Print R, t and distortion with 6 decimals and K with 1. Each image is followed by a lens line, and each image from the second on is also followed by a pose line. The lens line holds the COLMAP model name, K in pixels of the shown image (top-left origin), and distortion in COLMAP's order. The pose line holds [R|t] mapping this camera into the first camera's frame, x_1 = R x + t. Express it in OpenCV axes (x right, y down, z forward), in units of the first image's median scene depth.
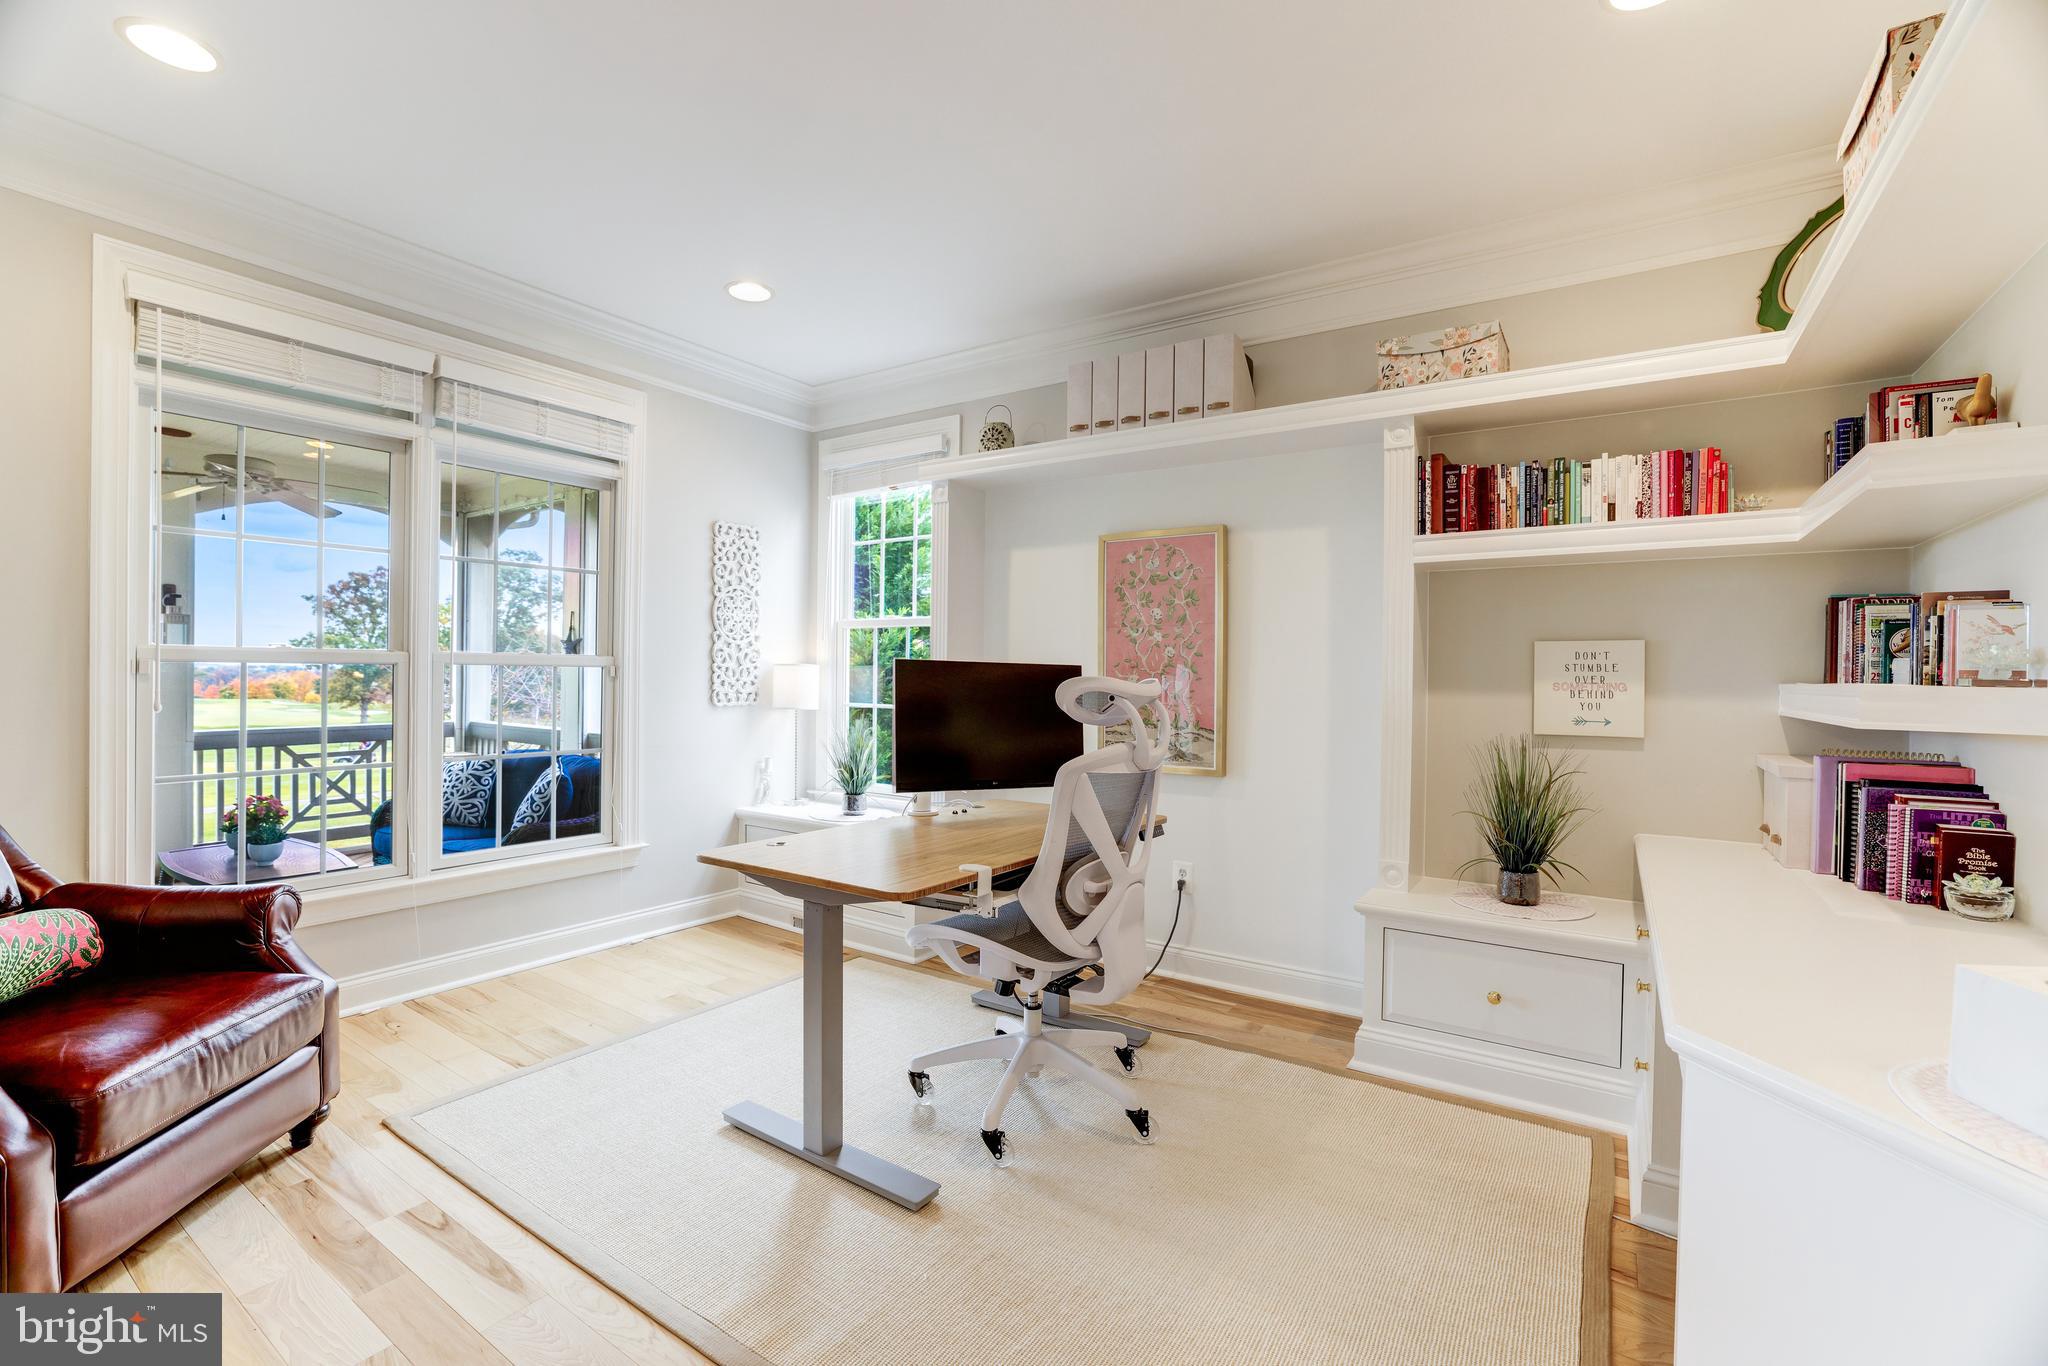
lens RADIAL K [[884.5, 0, 1023.3], [0, 884.5, 679.1], [0, 0, 1]] dist [-0.044453, 0.014596]
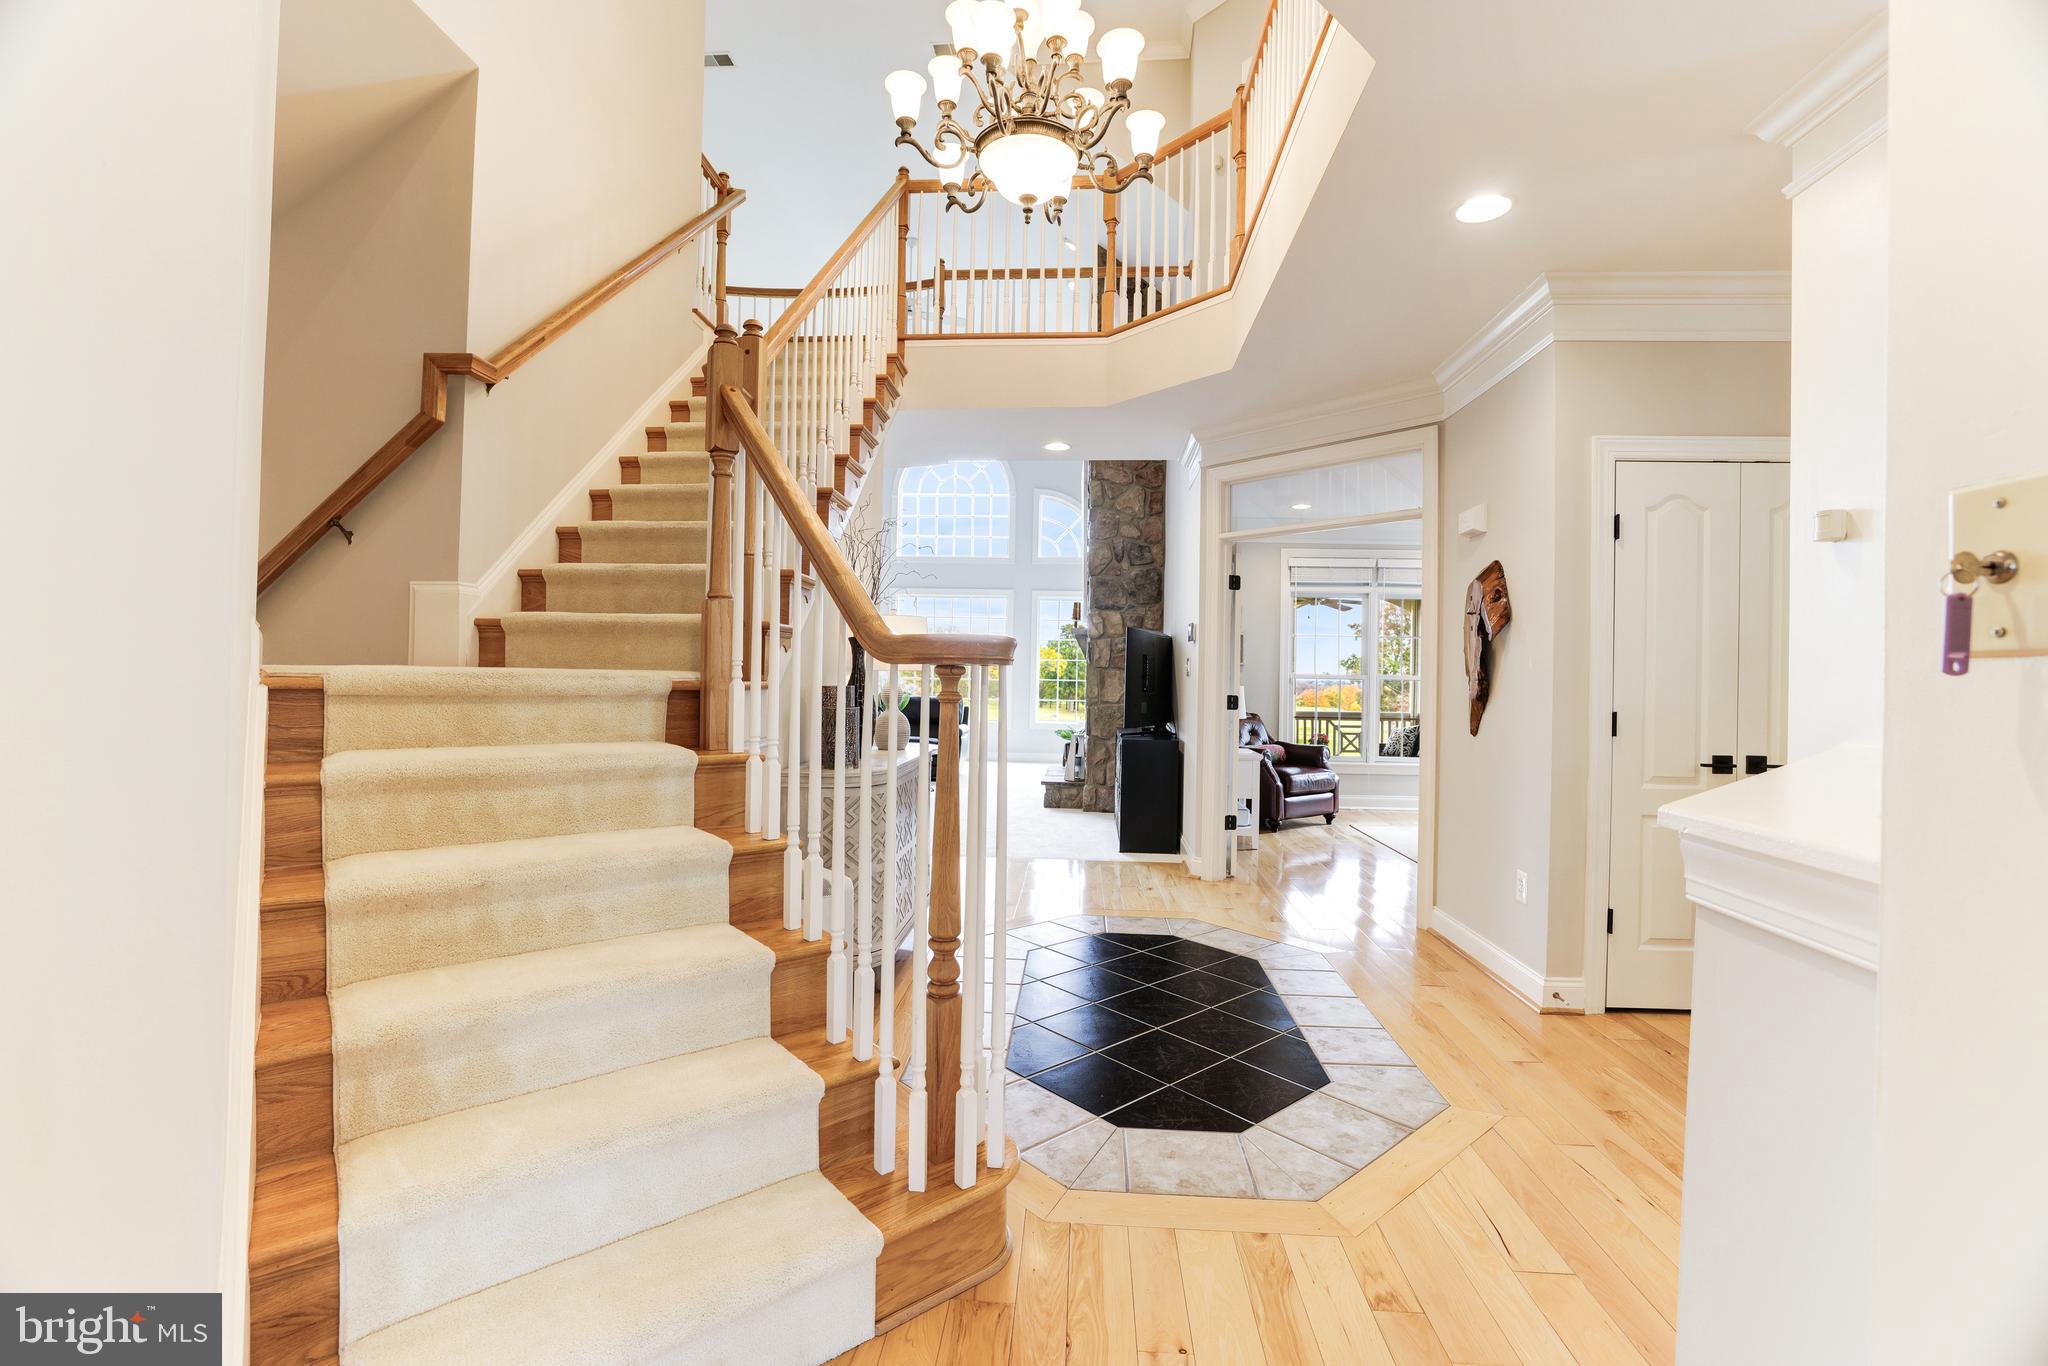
lens RADIAL K [[884.5, 0, 1025.3], [0, 884.5, 674.2], [0, 0, 1]] dist [-0.044453, 0.014596]
pose [[0.499187, -0.004996, -0.866480, 0.579291], [-0.015551, 0.999771, -0.014723, 0.011513], [0.866355, 0.020824, 0.498995, -0.656170]]
